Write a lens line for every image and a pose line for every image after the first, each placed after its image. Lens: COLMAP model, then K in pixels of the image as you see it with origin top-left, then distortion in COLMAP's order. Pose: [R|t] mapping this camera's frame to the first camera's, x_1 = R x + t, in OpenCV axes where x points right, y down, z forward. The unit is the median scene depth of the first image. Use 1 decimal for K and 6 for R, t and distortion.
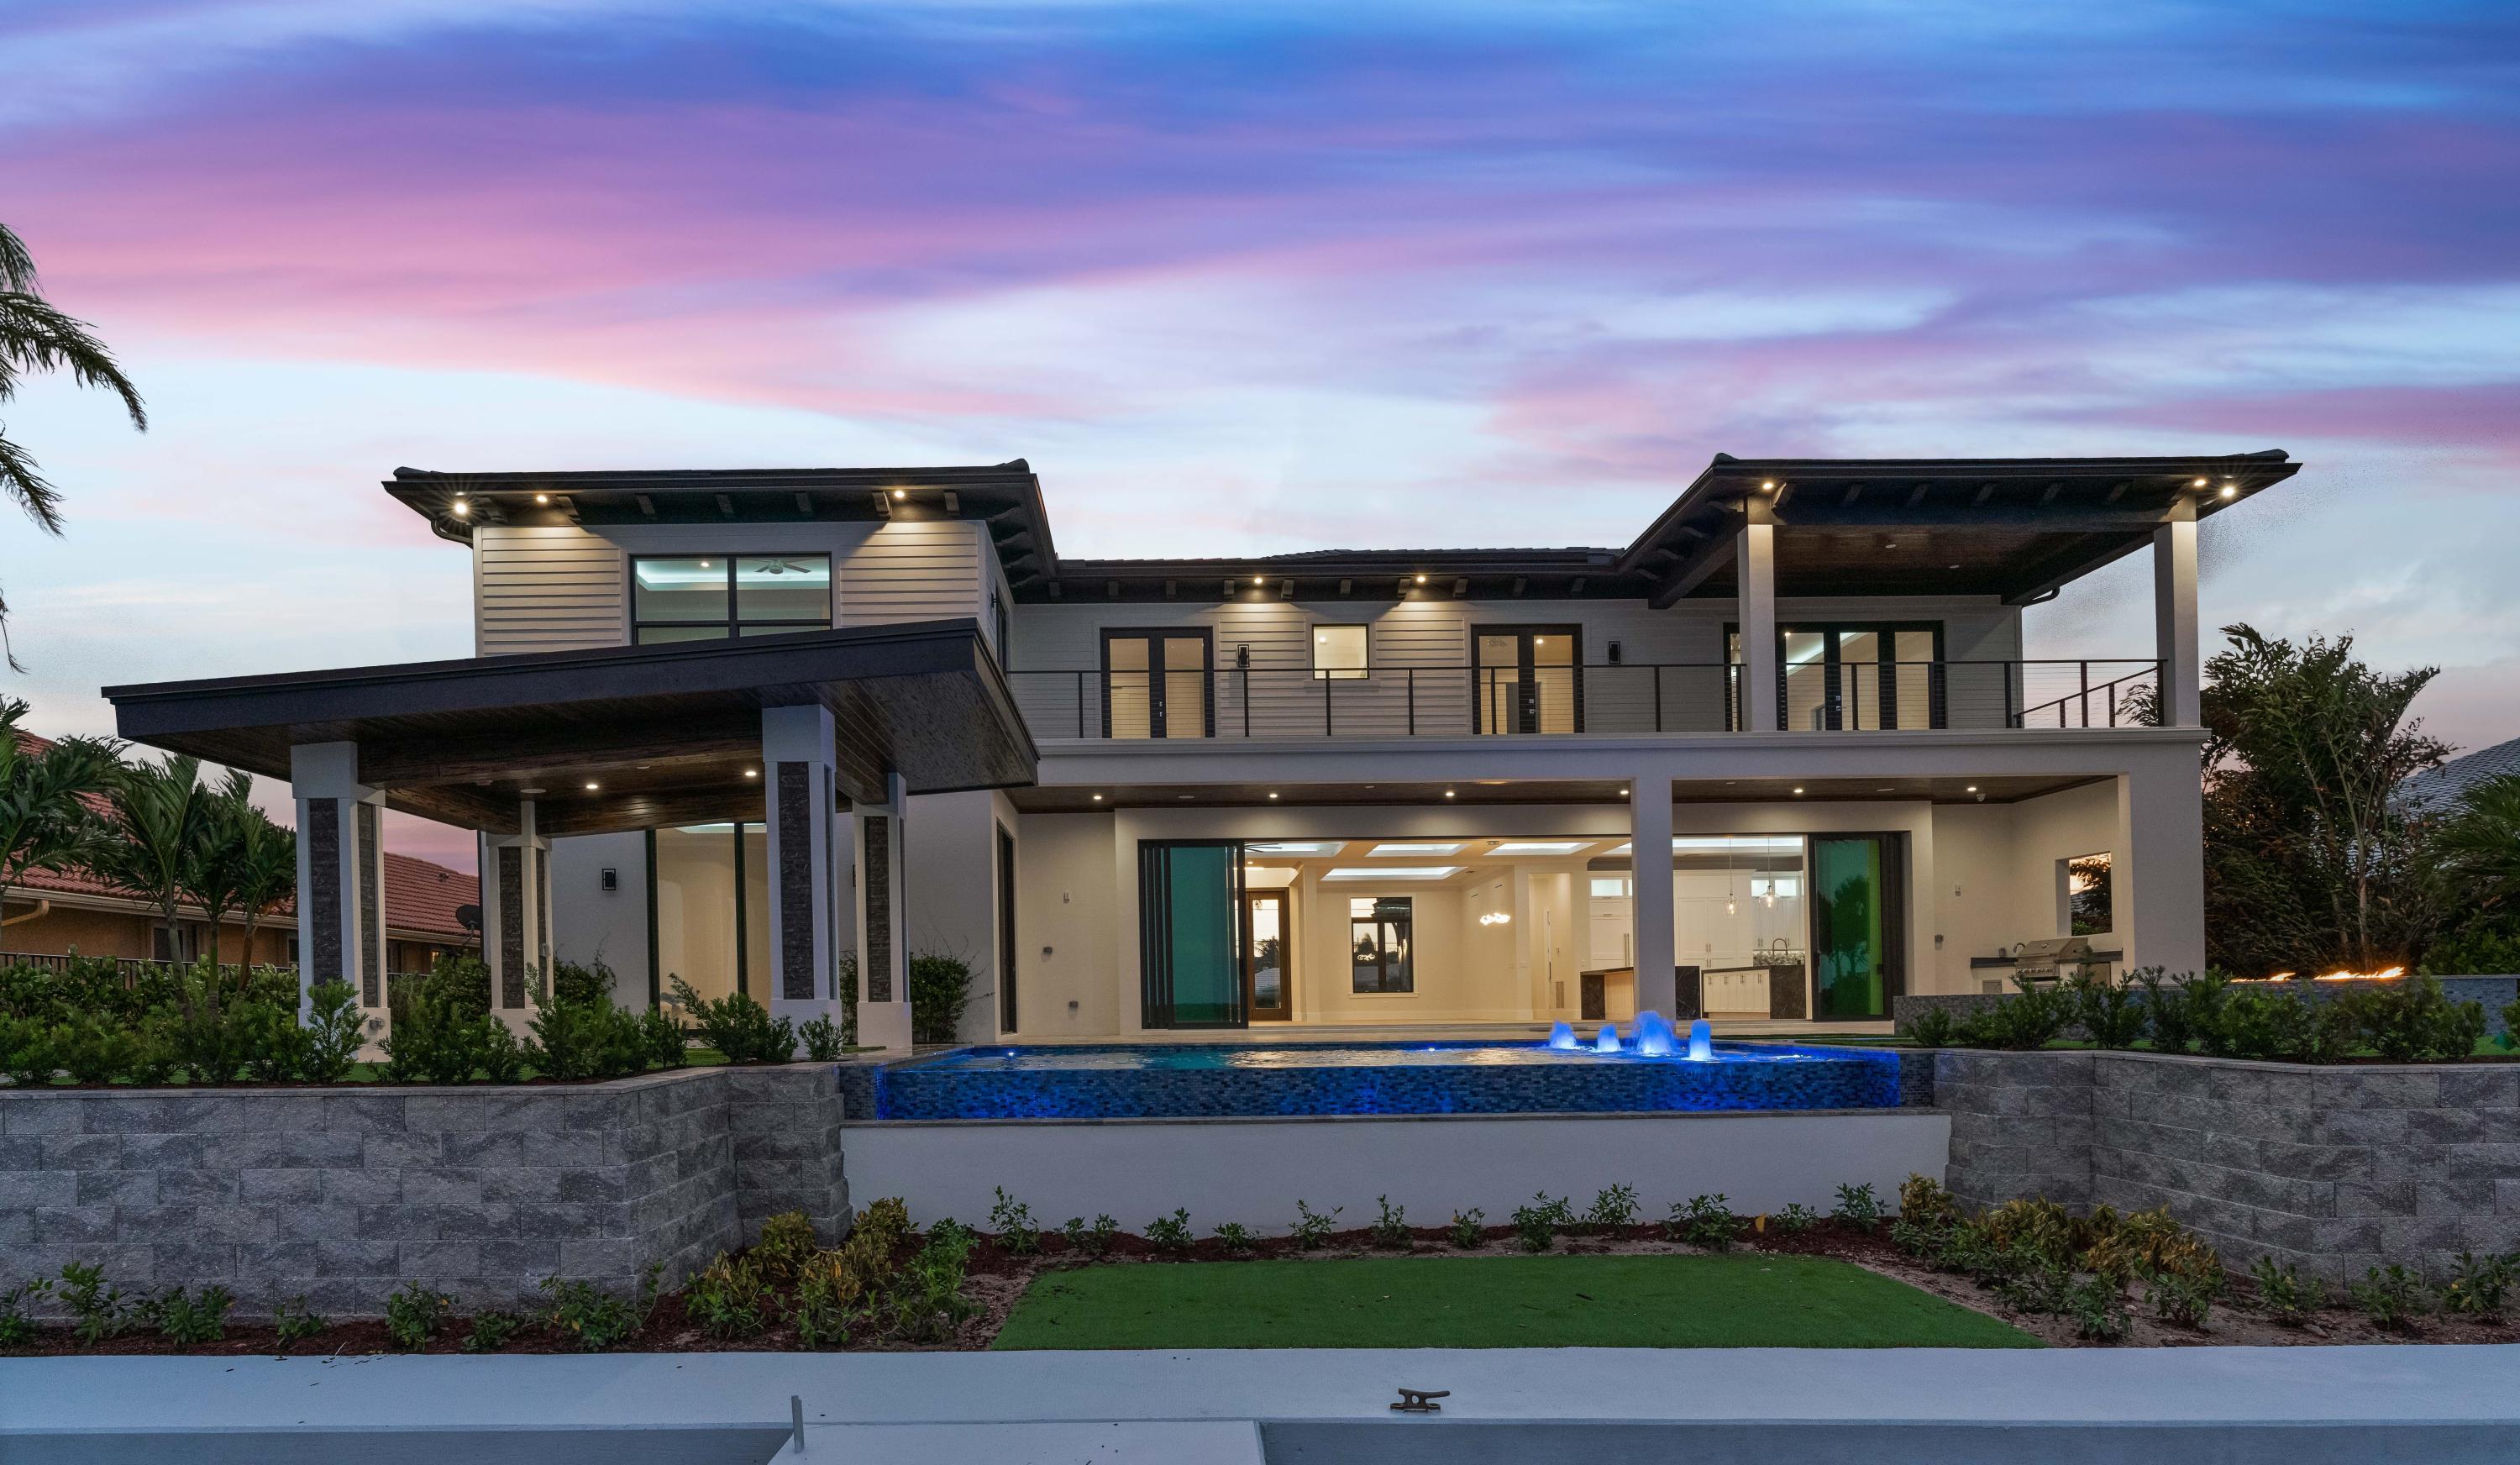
lens RADIAL K [[1364.8, 0, 1142.8], [0, 1364.8, 1013.6], [0, 0, 1]] dist [-0.004683, -0.000916]
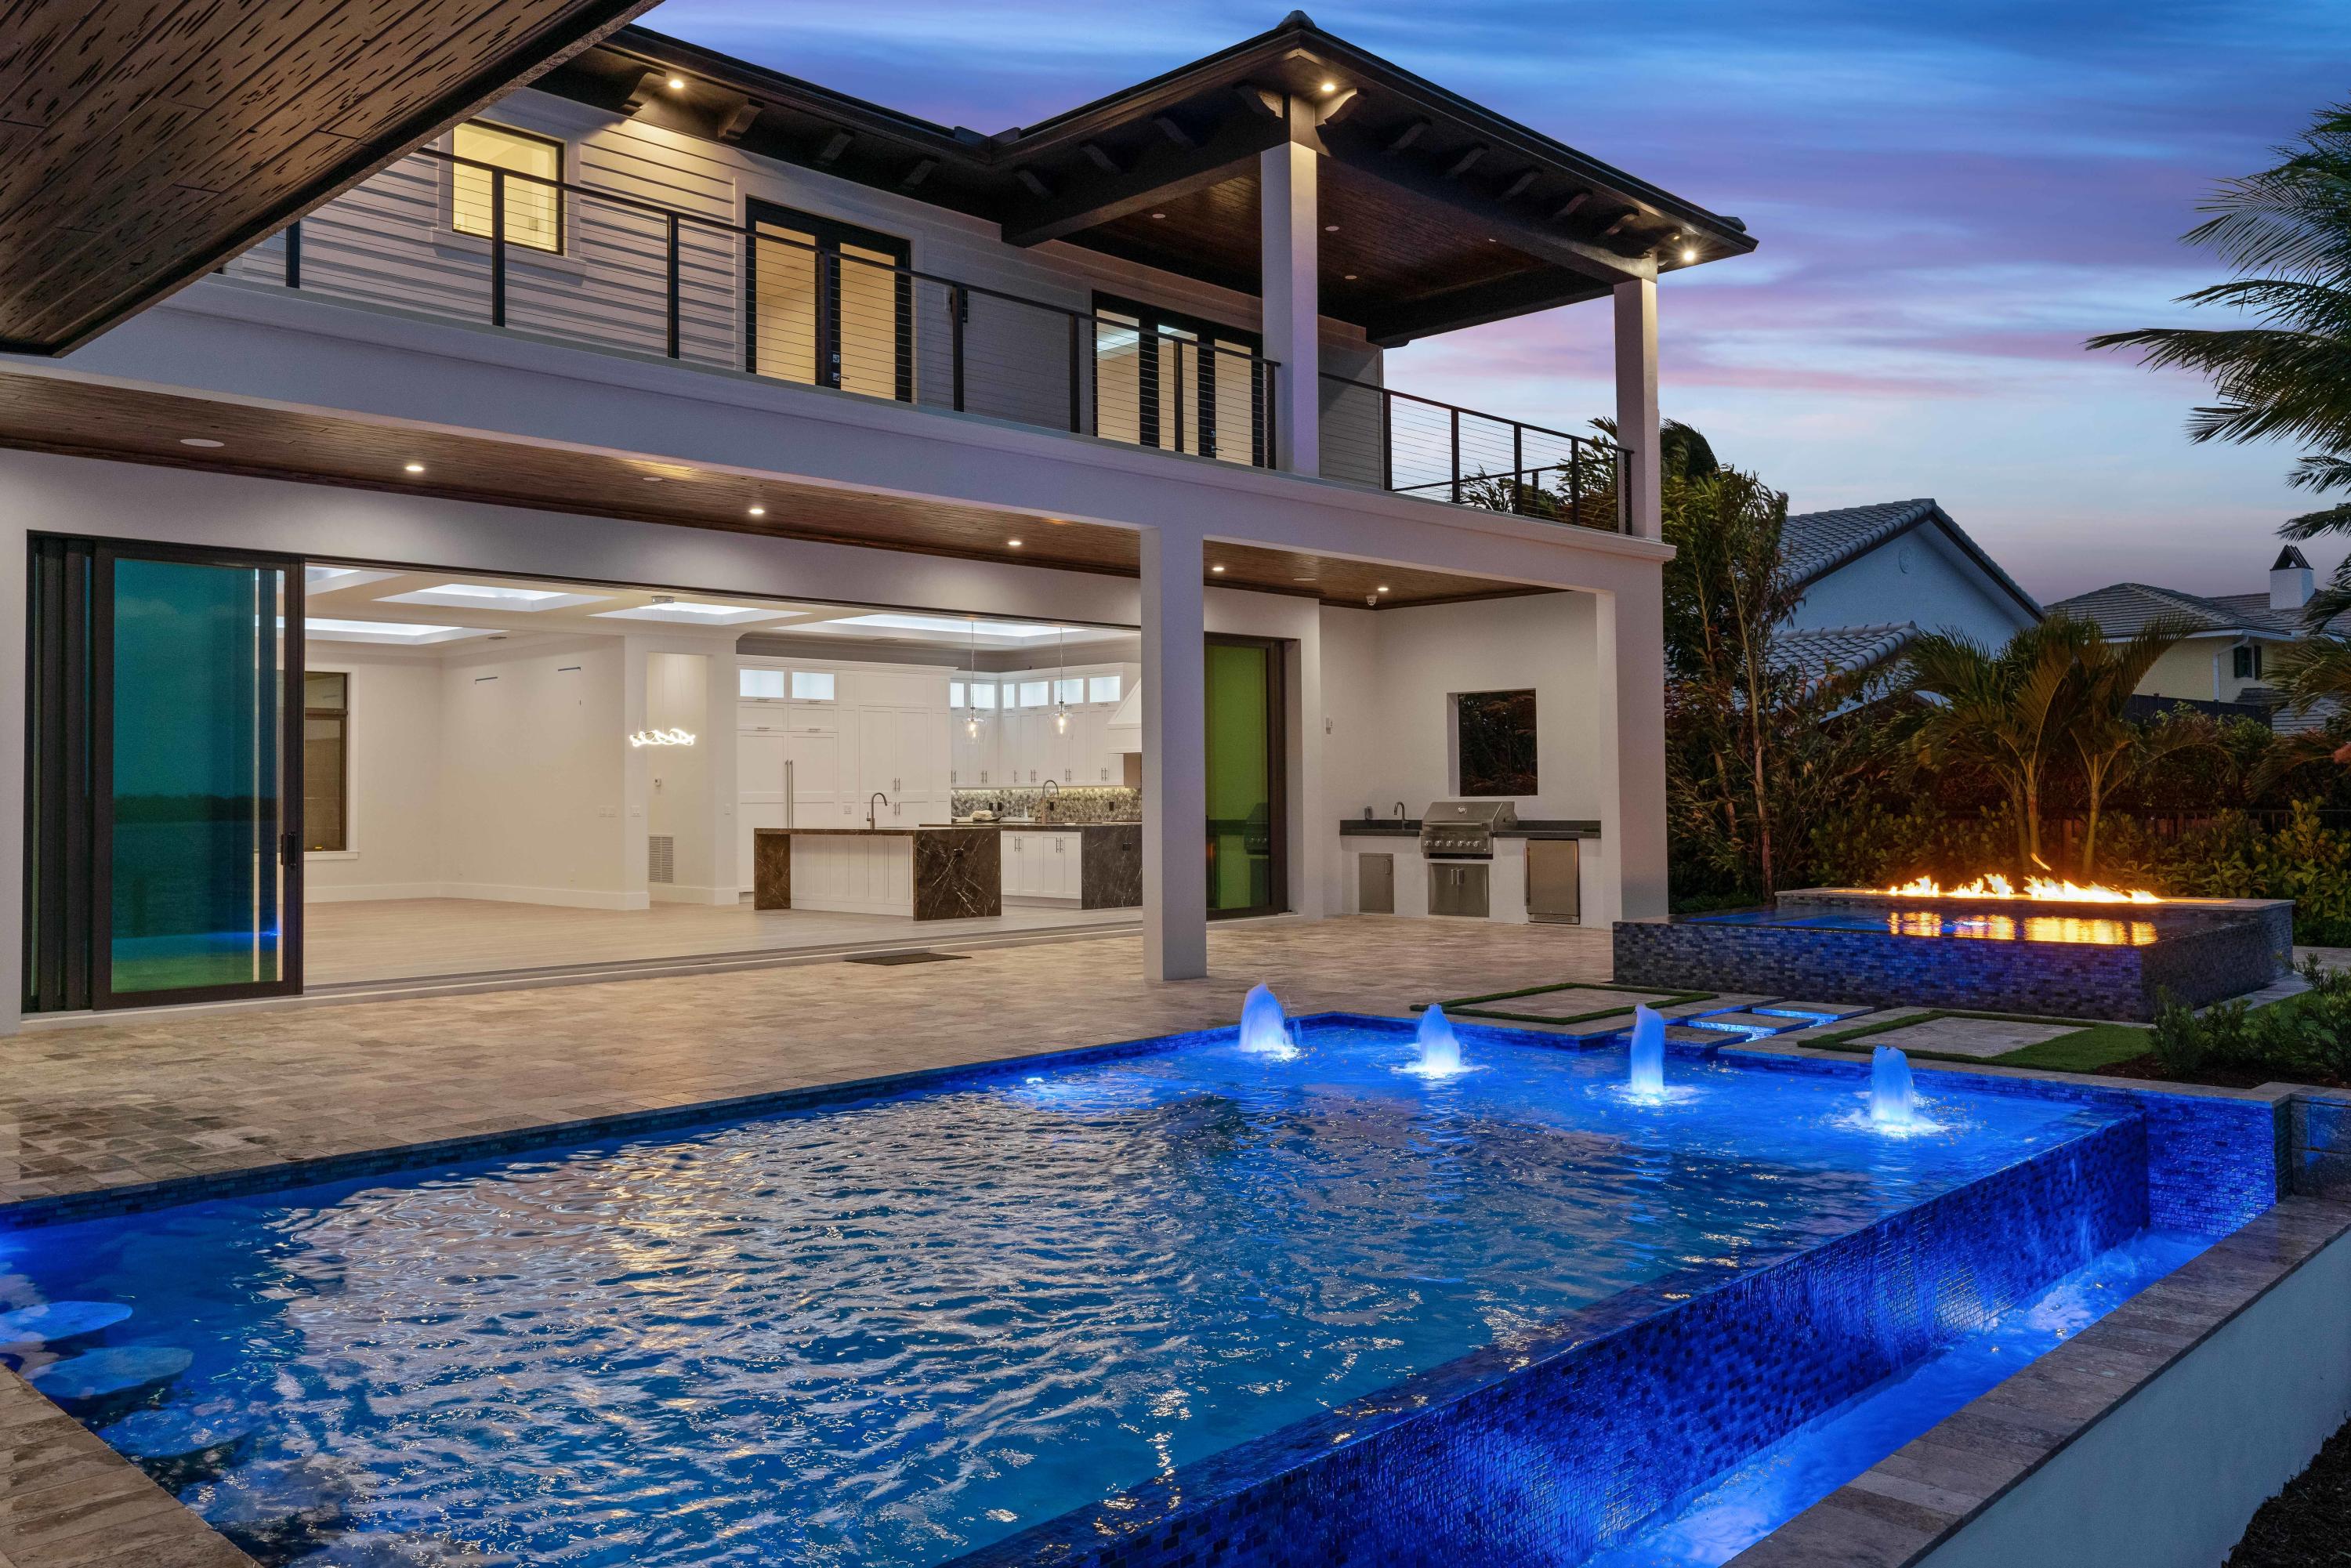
lens RADIAL K [[1867.5, 0, 1161.4], [0, 1867.5, 760.3], [0, 0, 1]] dist [-0.002018, 0.006759]
pose [[0.688165, 0.019688, 0.725287, -0.172301], [-0.000011, 0.999632, -0.027124, -0.046107], [-0.725554, 0.018658, 0.687912, 0.390076]]
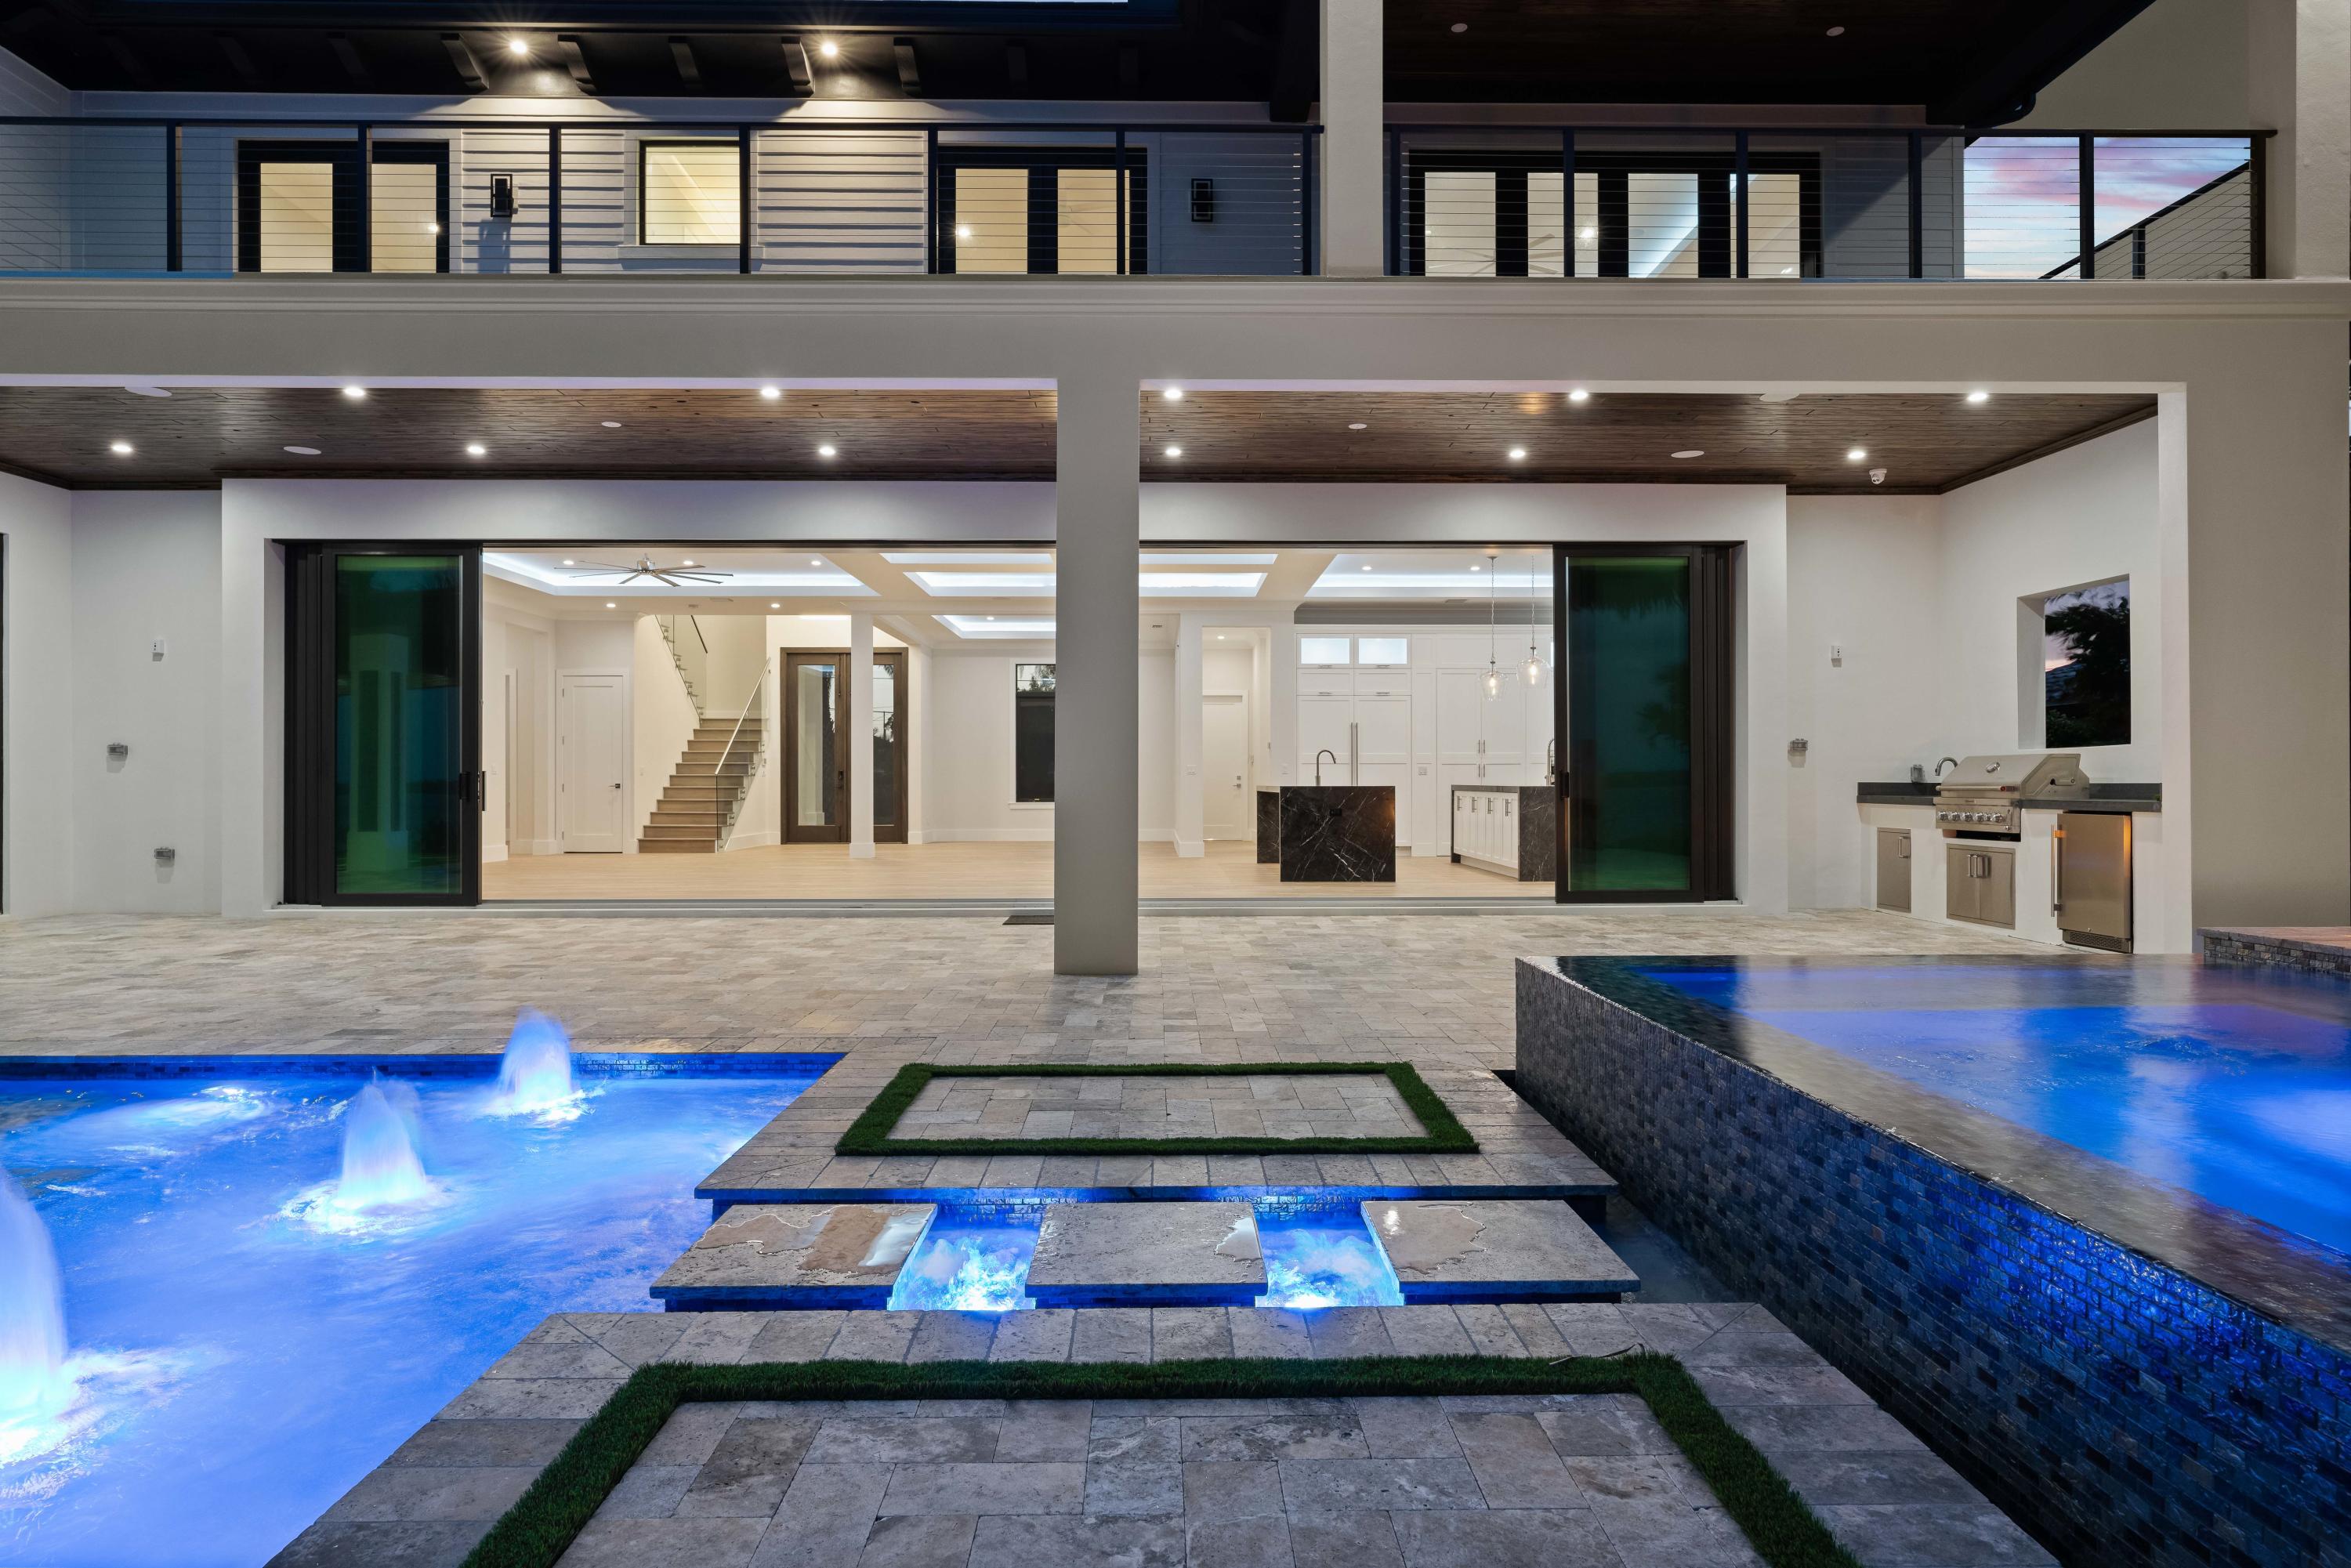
lens RADIAL K [[1324.9, 0, 1168.4], [0, 1324.9, 796.9], [0, 0, 1]] dist [0.003655, 0.002454]
pose [[0.999832, 0.010243, 0.015189, 0.329403], [-0.010425, 0.999874, 0.011990, -0.038971], [-0.015065, -0.012146, 0.999813, 0.483643]]
